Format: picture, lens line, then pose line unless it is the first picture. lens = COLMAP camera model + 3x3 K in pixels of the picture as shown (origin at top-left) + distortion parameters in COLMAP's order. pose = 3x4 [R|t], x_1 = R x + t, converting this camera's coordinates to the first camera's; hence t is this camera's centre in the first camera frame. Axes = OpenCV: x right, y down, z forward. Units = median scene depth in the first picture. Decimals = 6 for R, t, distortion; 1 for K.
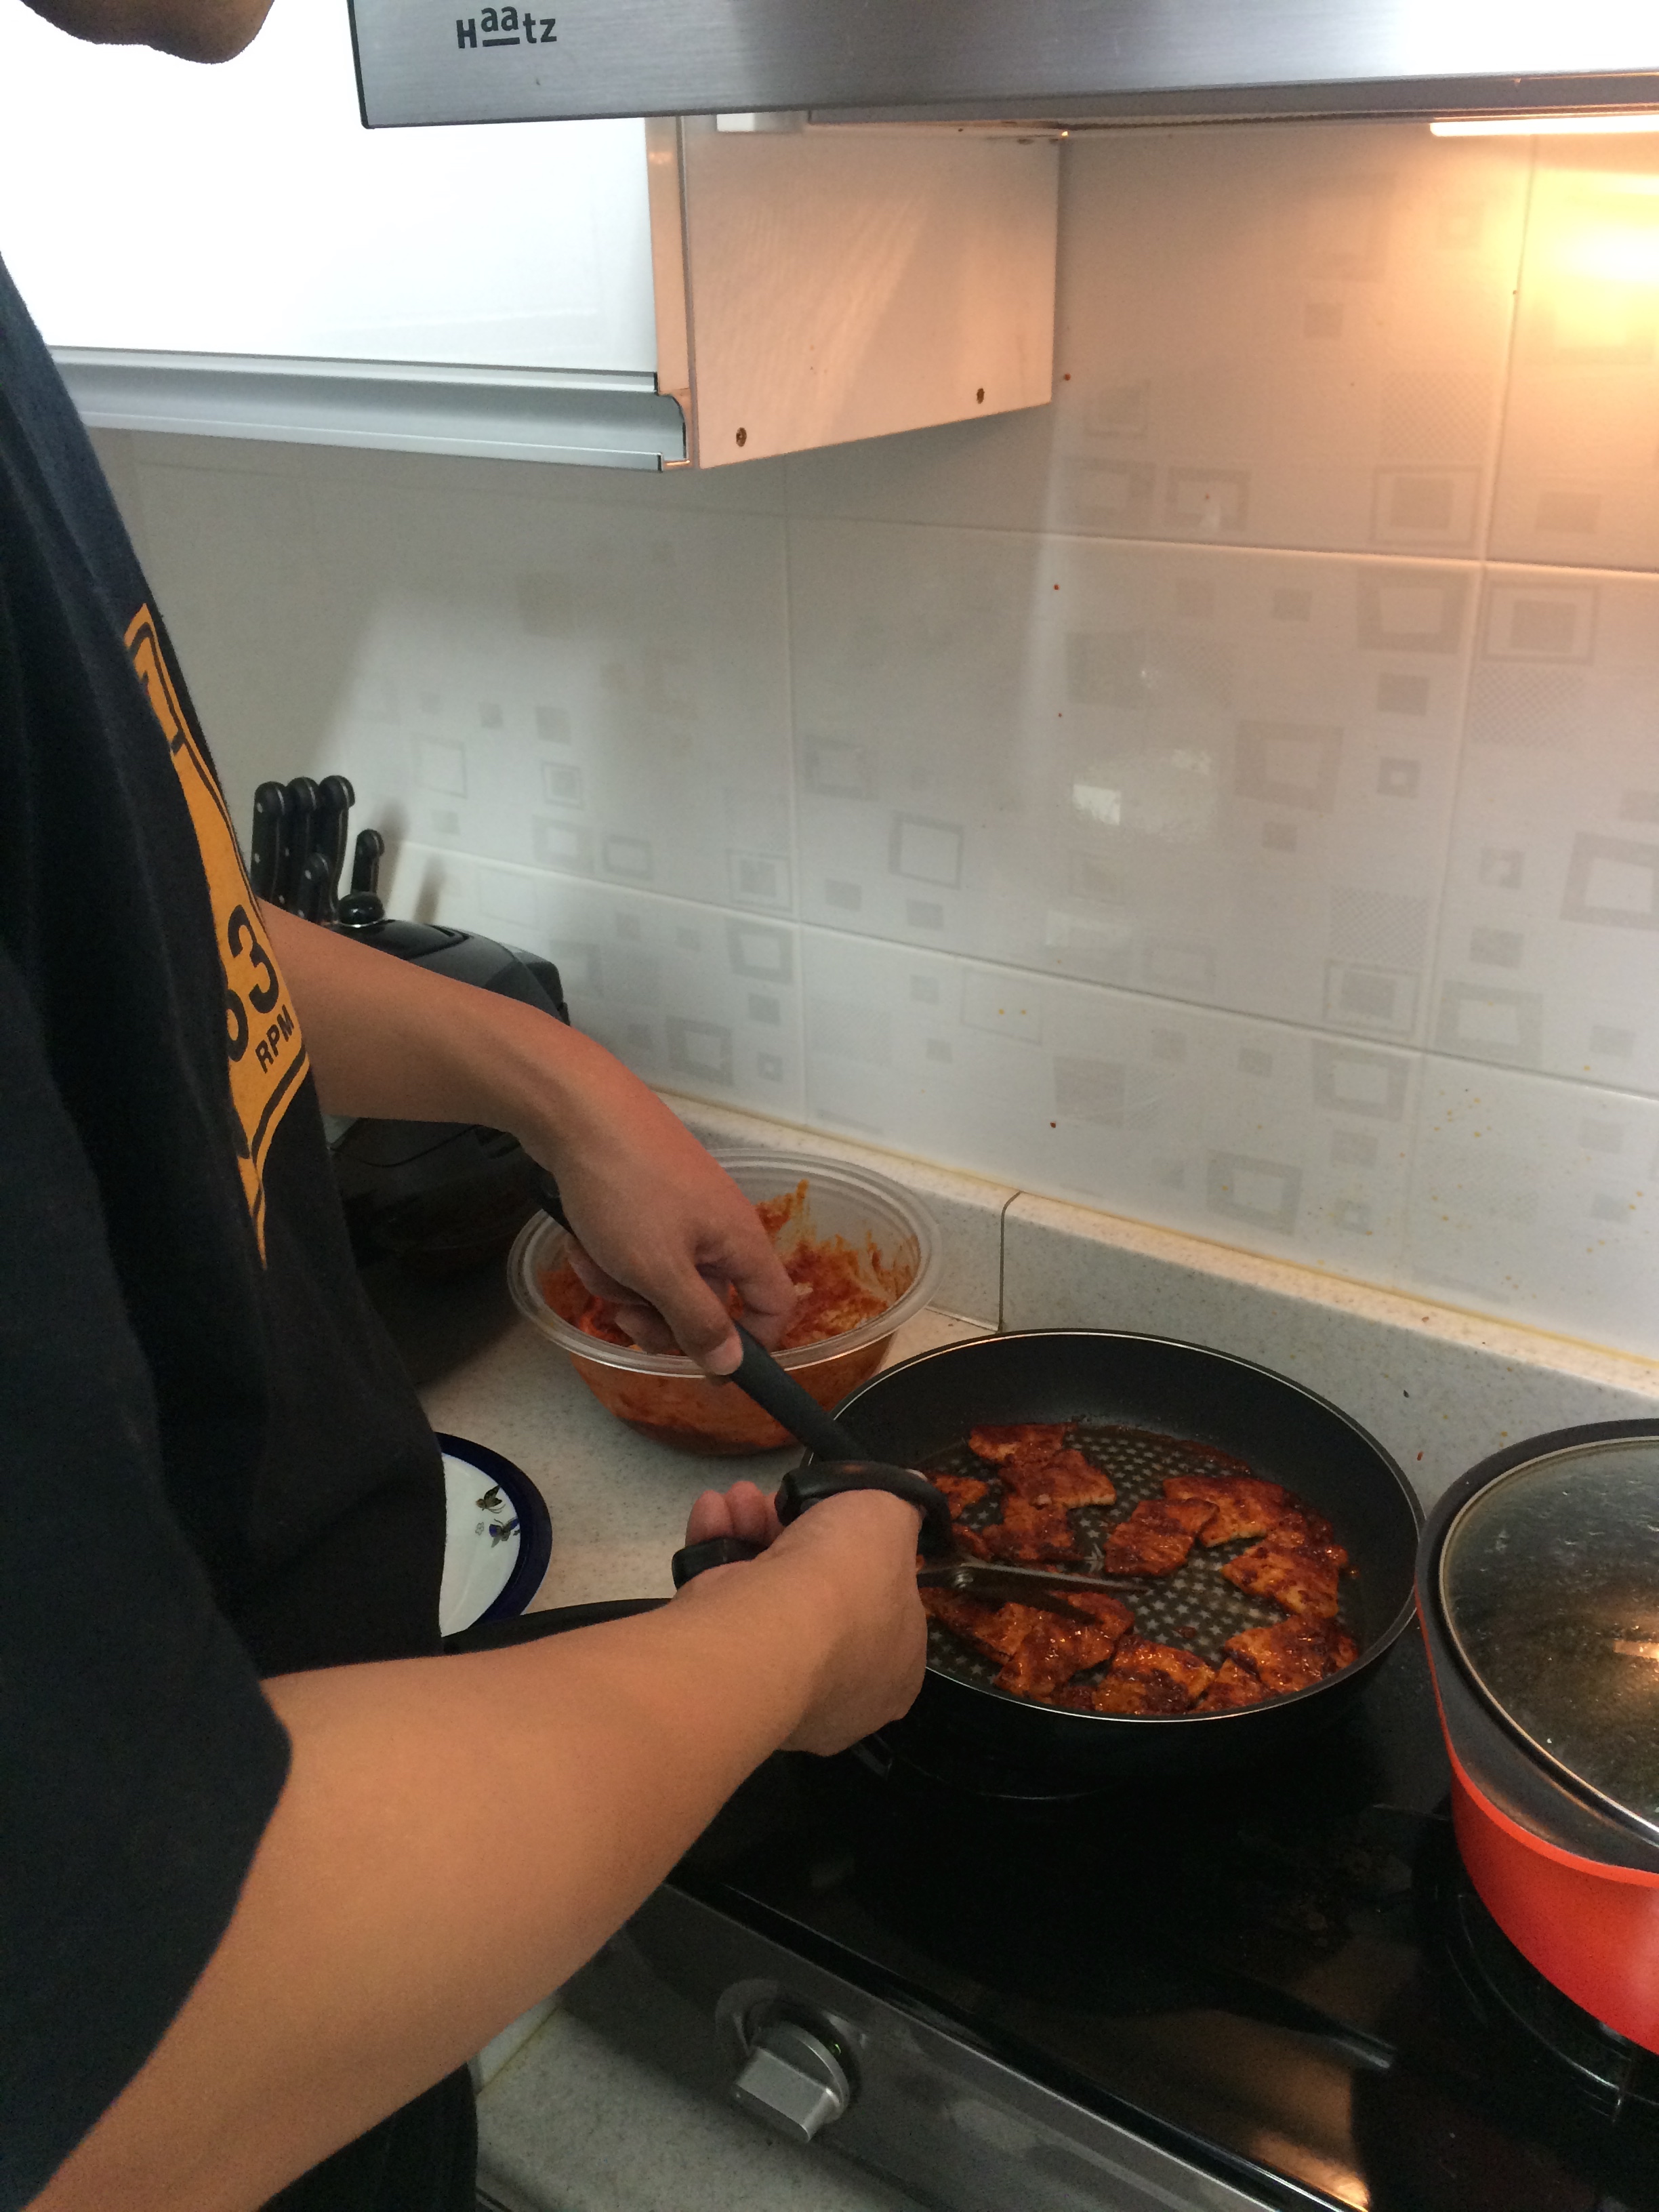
lens RADIAL K [[1933.6, 0, 835.5], [0, 1933.6, 1098.6], [0, 0, 1]] dist [0.091062, -0.155090]
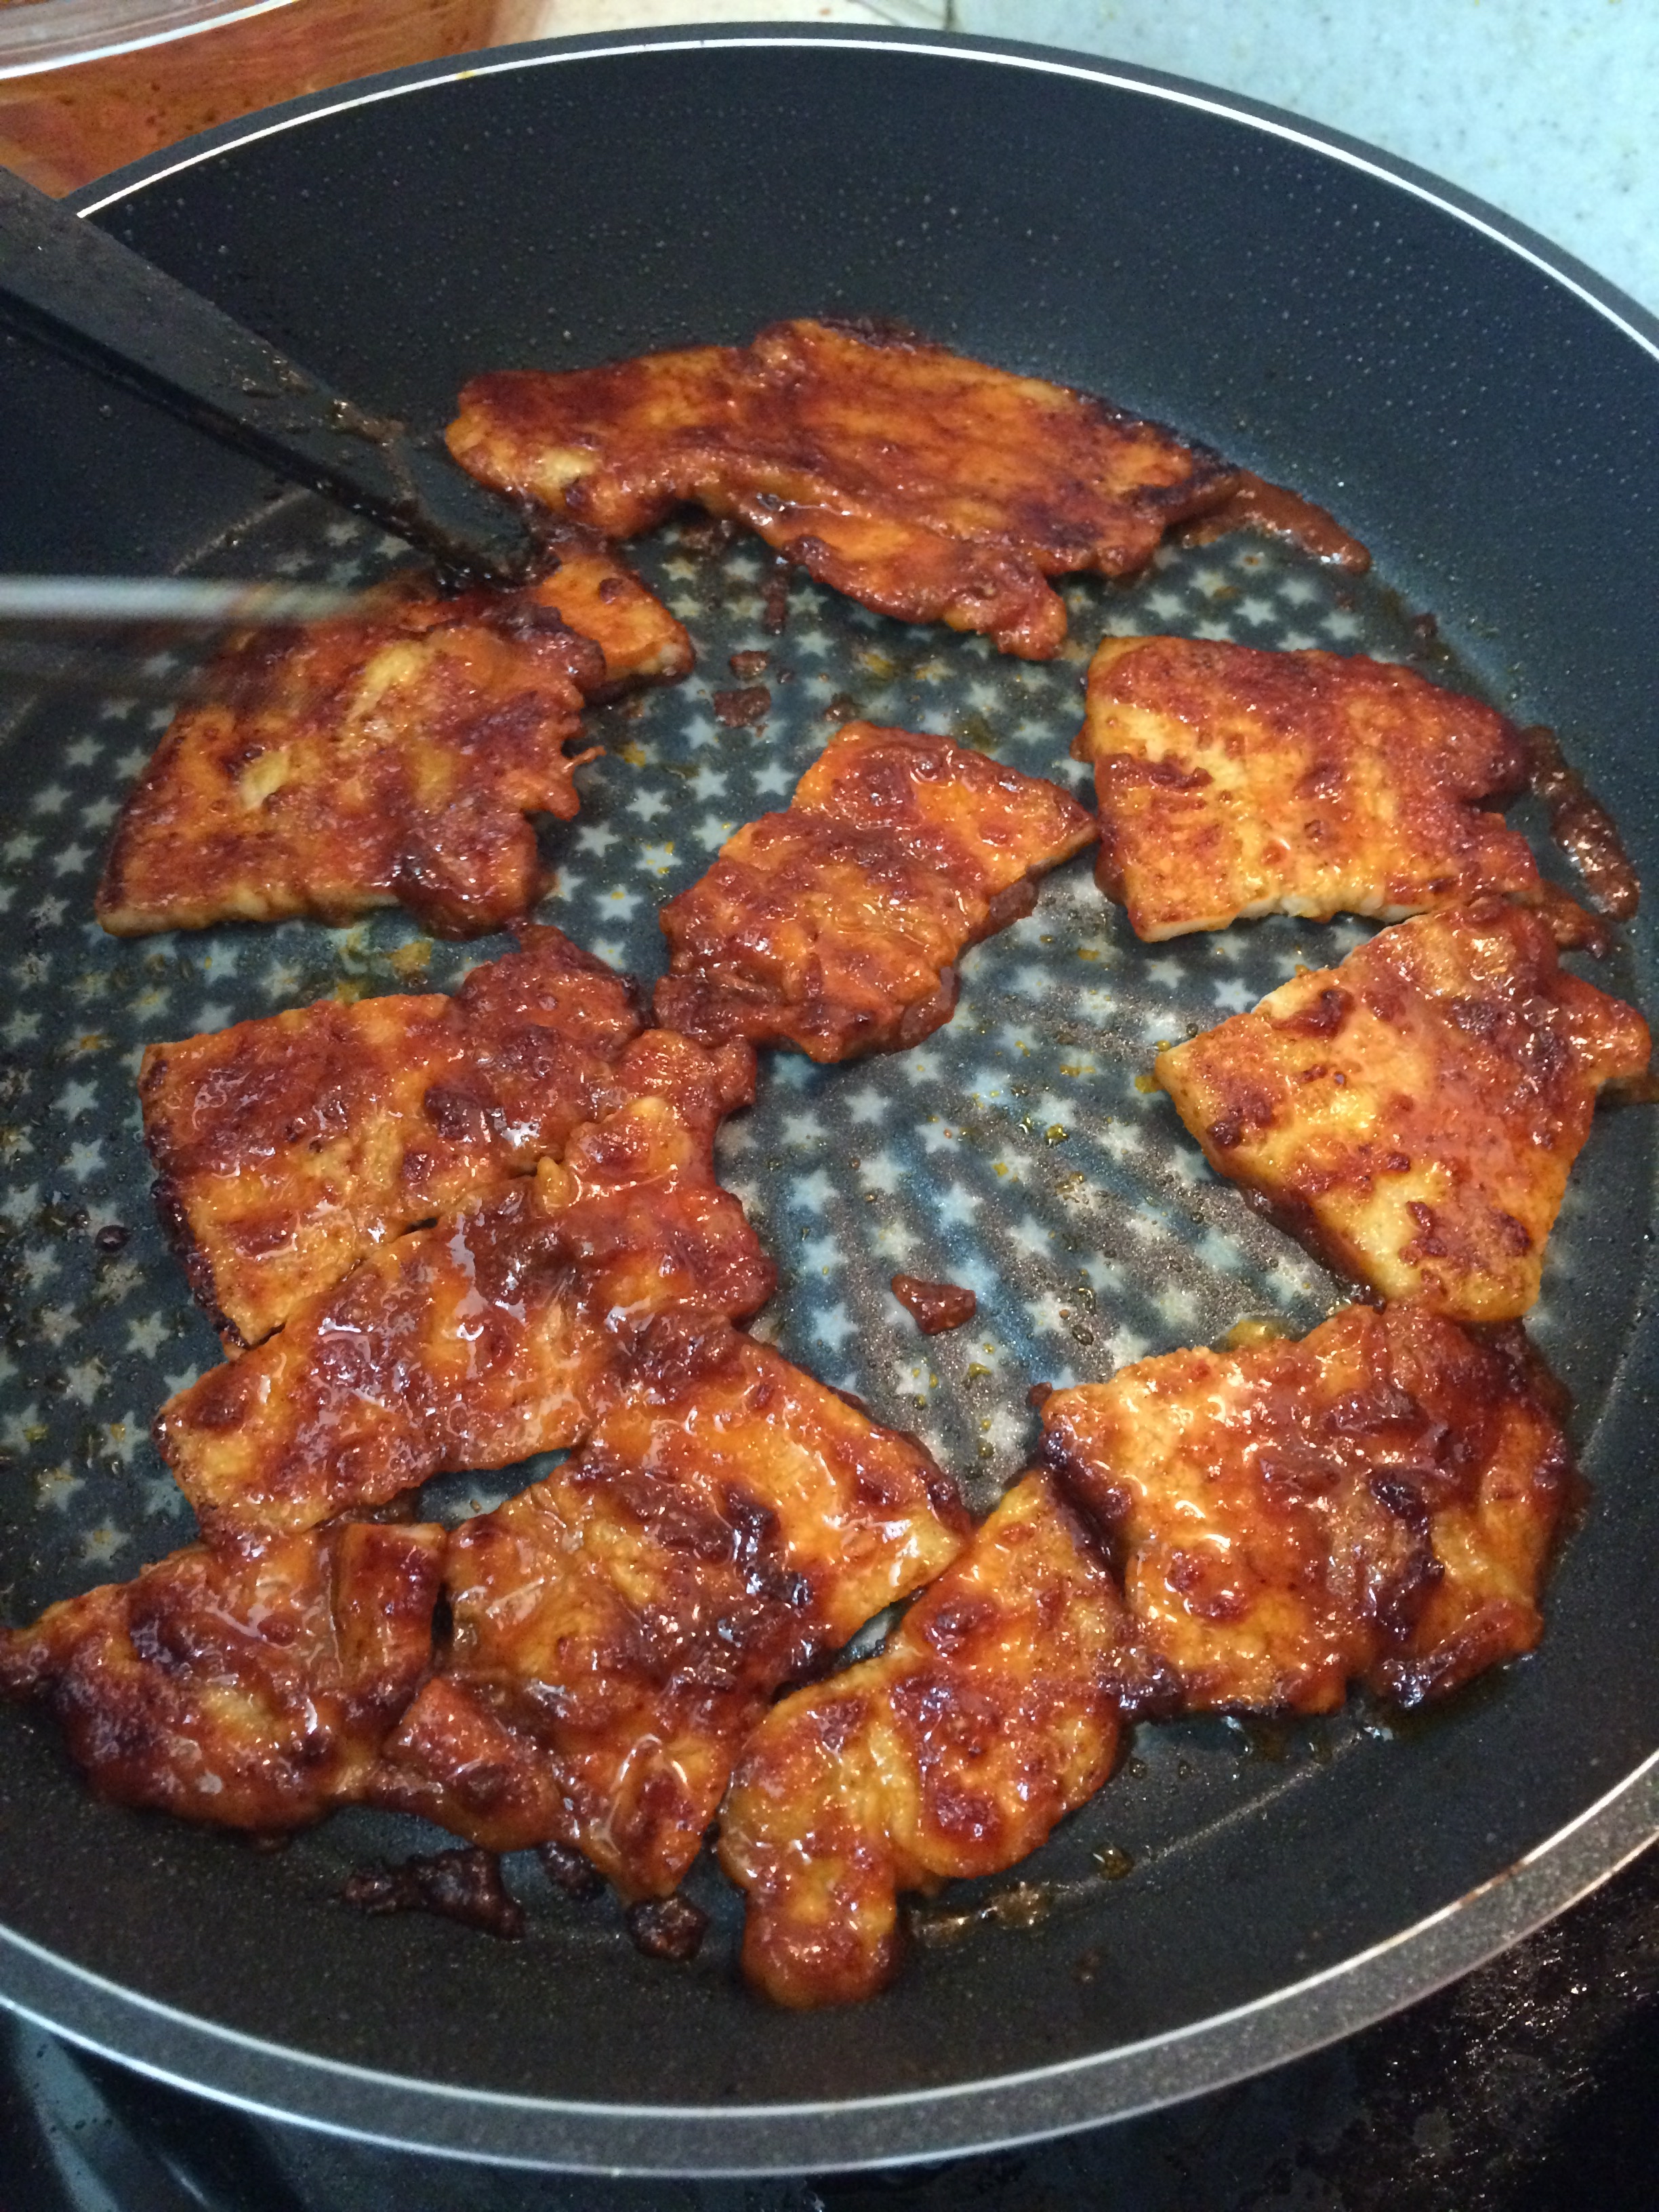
lens RADIAL K [[1933.6, 0, 835.5], [0, 1933.6, 1098.6], [0, 0, 1]] dist [0.091062, -0.155090]
pose [[0.982055, 0.166433, -0.088705, 0.179493], [-0.084255, 0.807970, 0.583168, 0.090920], [0.168729, -0.565229, 0.807494, 0.771364]]
